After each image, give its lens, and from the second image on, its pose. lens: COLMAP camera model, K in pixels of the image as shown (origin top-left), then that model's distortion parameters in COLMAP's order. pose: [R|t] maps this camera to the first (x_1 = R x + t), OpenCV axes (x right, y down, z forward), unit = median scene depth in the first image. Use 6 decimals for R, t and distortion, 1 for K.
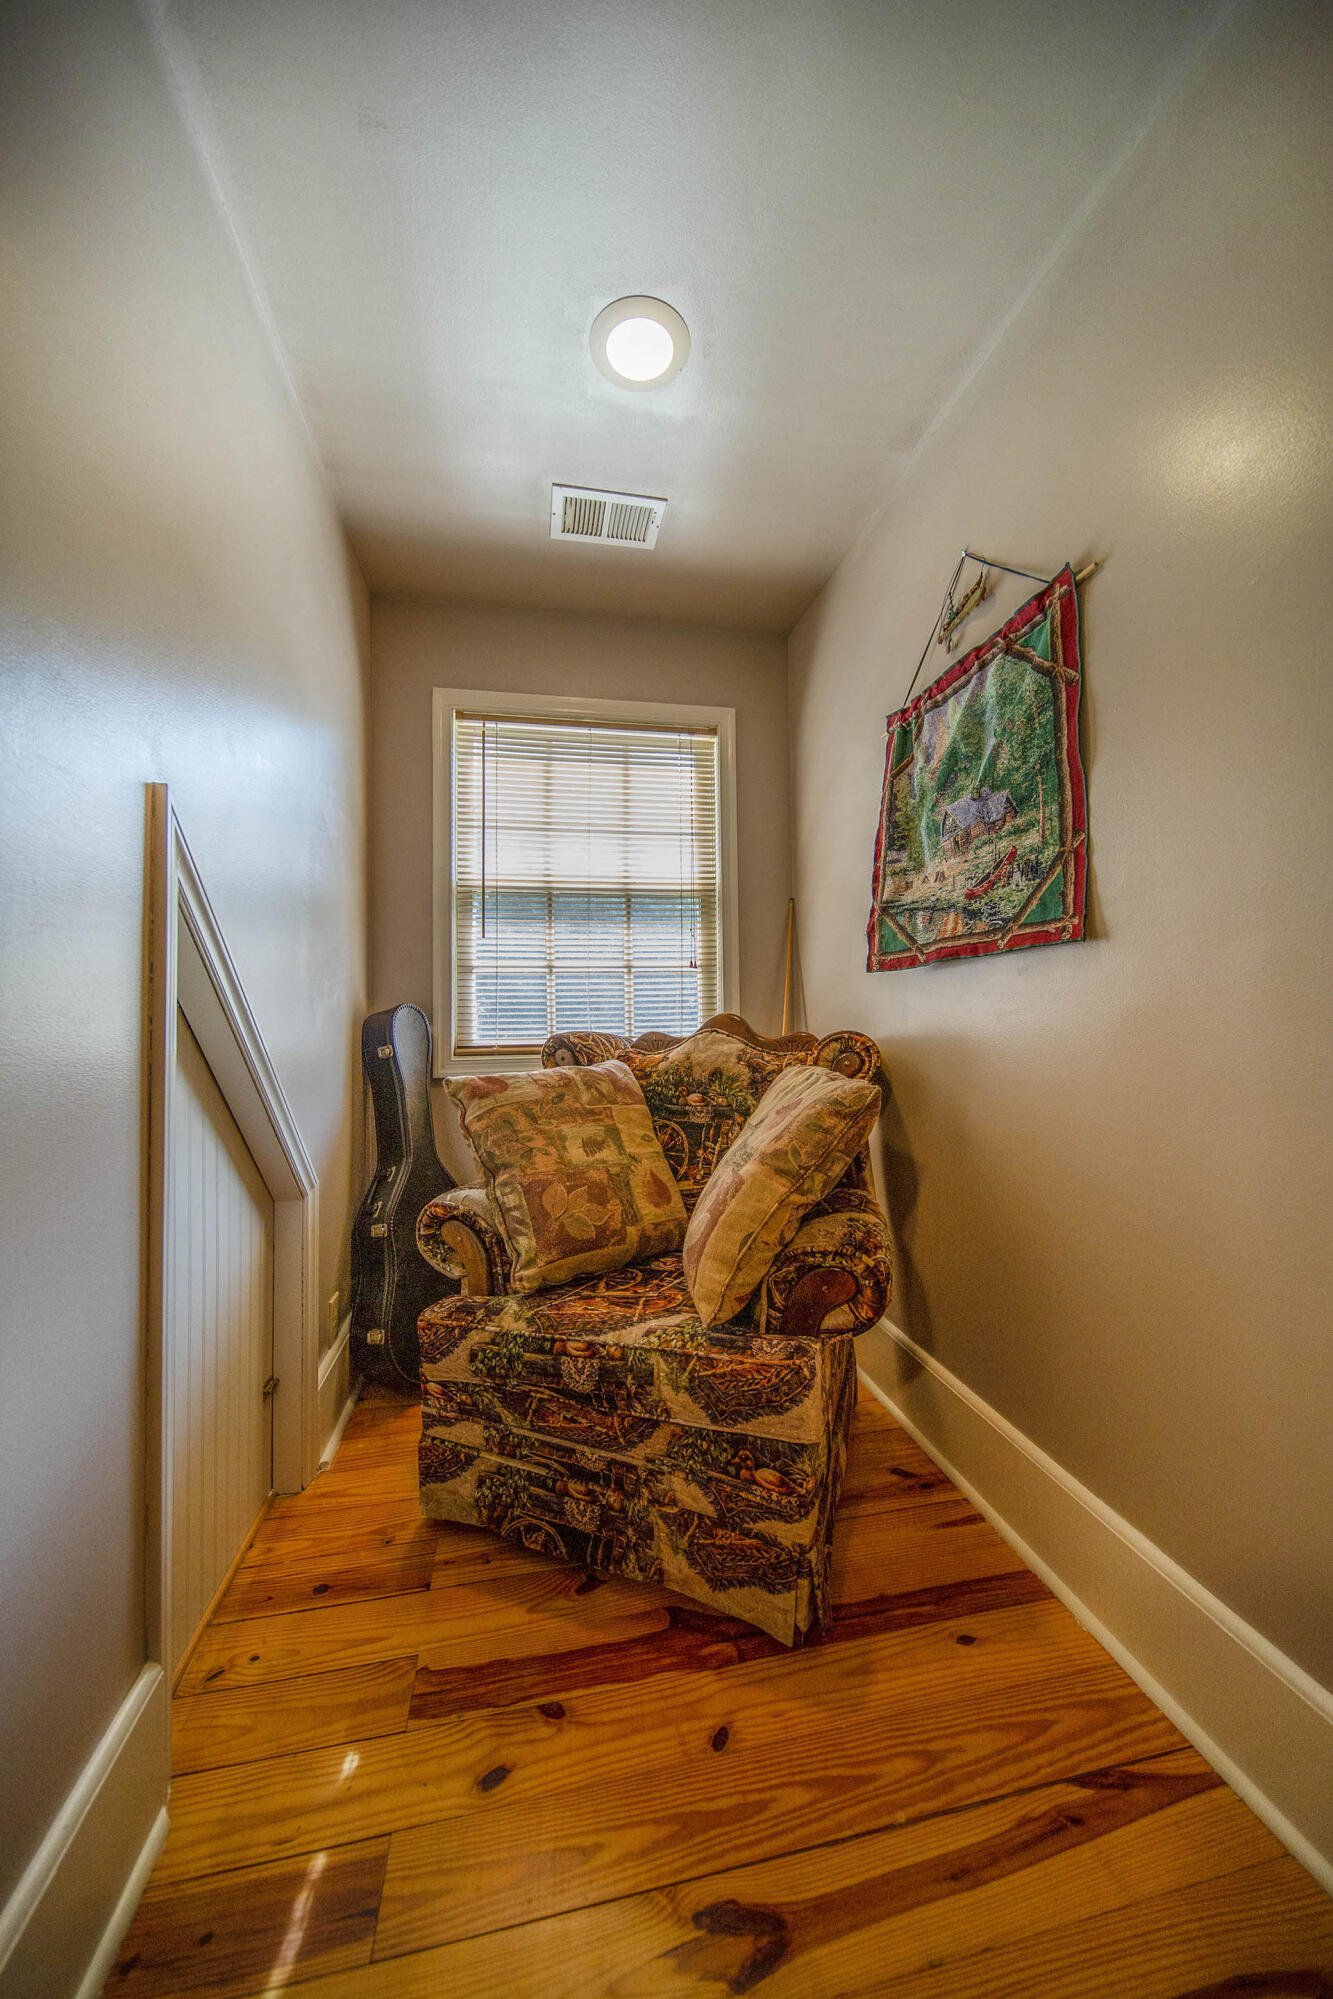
lens RADIAL K [[699.4, 0, 666.5], [0, 699.4, 999.5], [0, 0, 1]] dist [-0.007410, -0.000067]
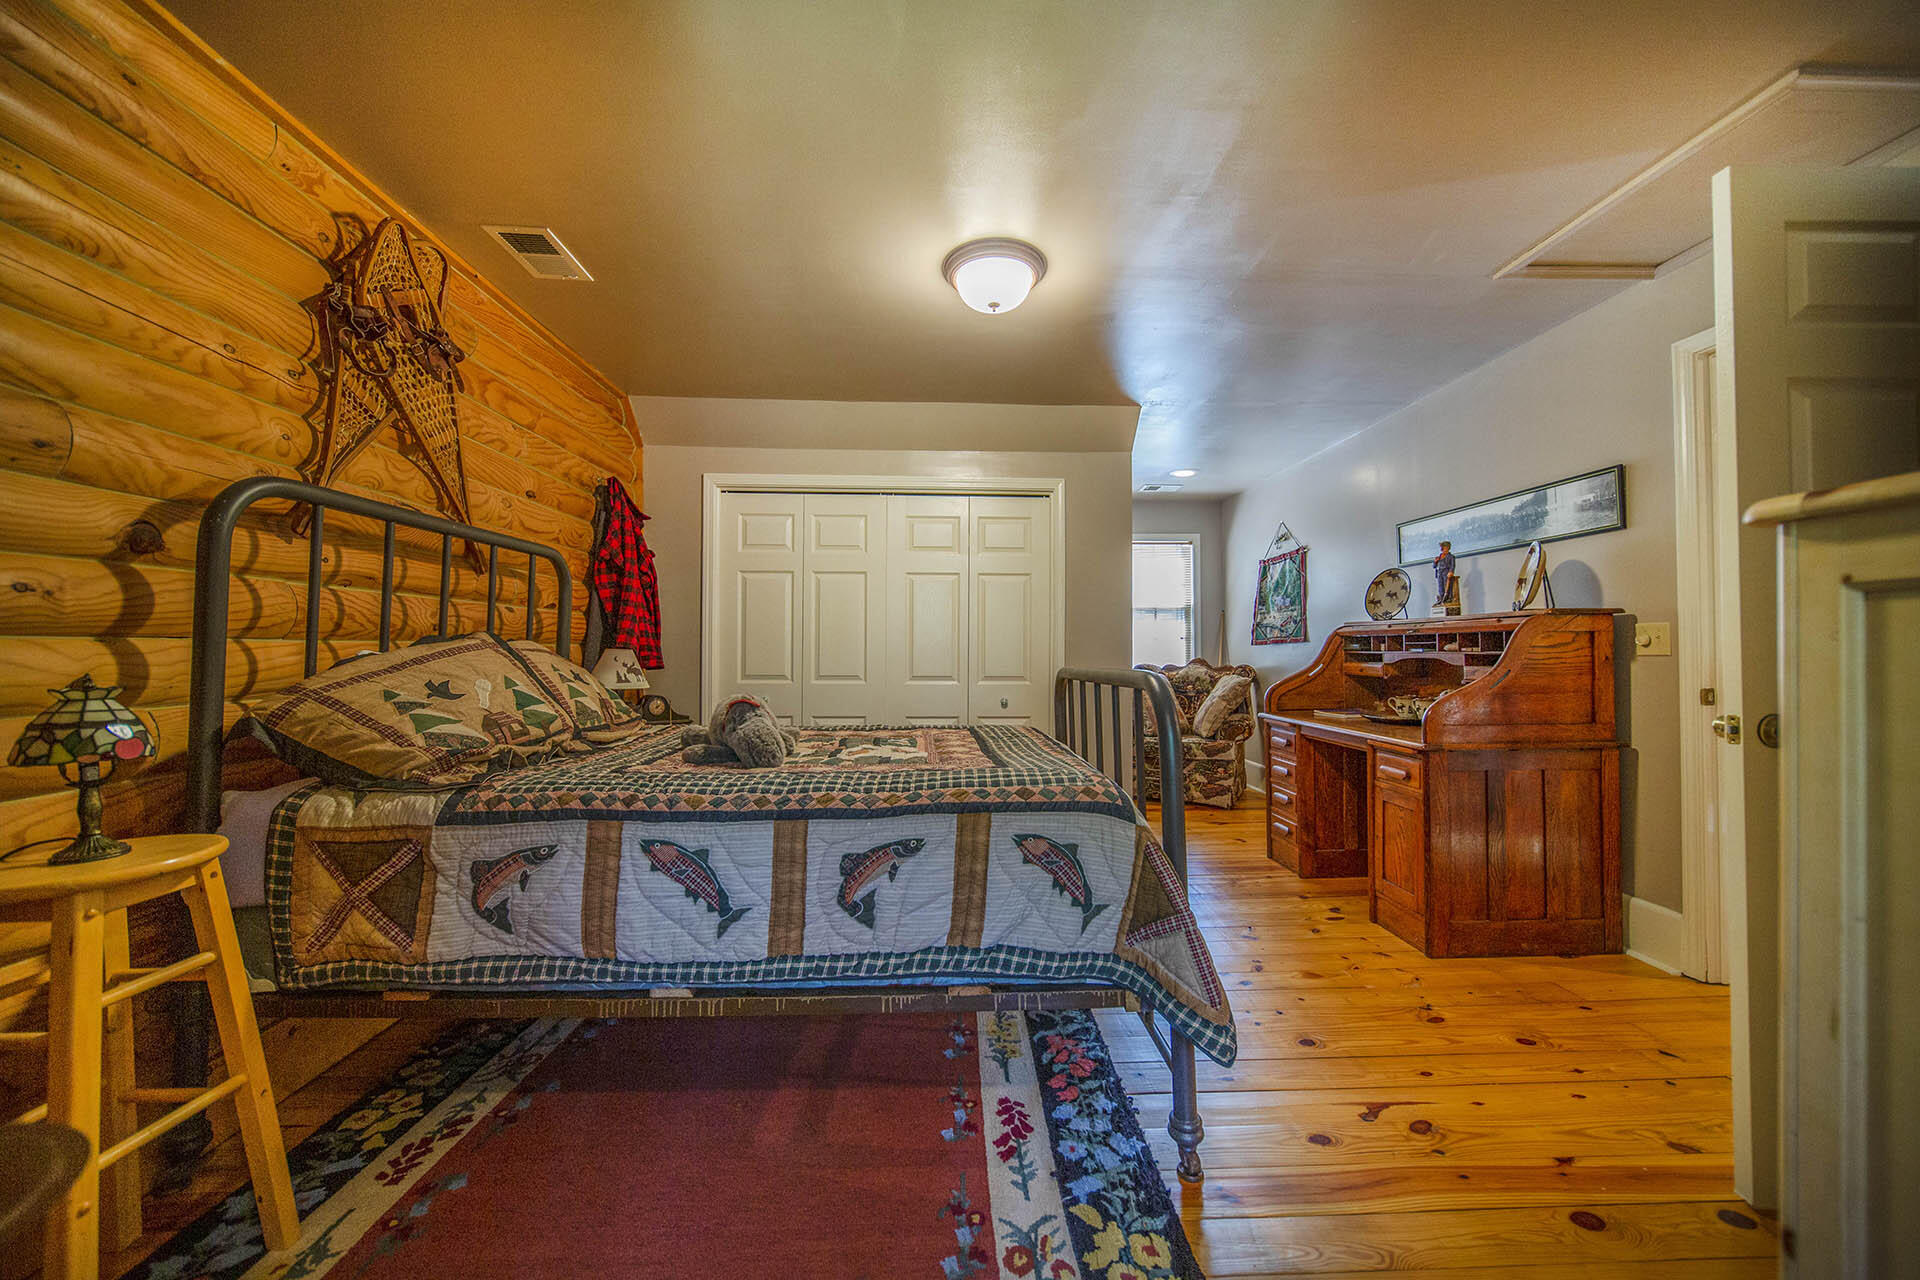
lens RADIAL K [[681.4, 0, 956.6], [0, 681.4, 641.0], [0, 0, 1]] dist [-0.000398, -0.000339]
pose [[0.984902, 0.004301, -0.173058, -0.532470], [-0.002599, 0.999946, 0.010061, -0.096081], [0.173092, -0.009459, 0.984860, -2.458544]]
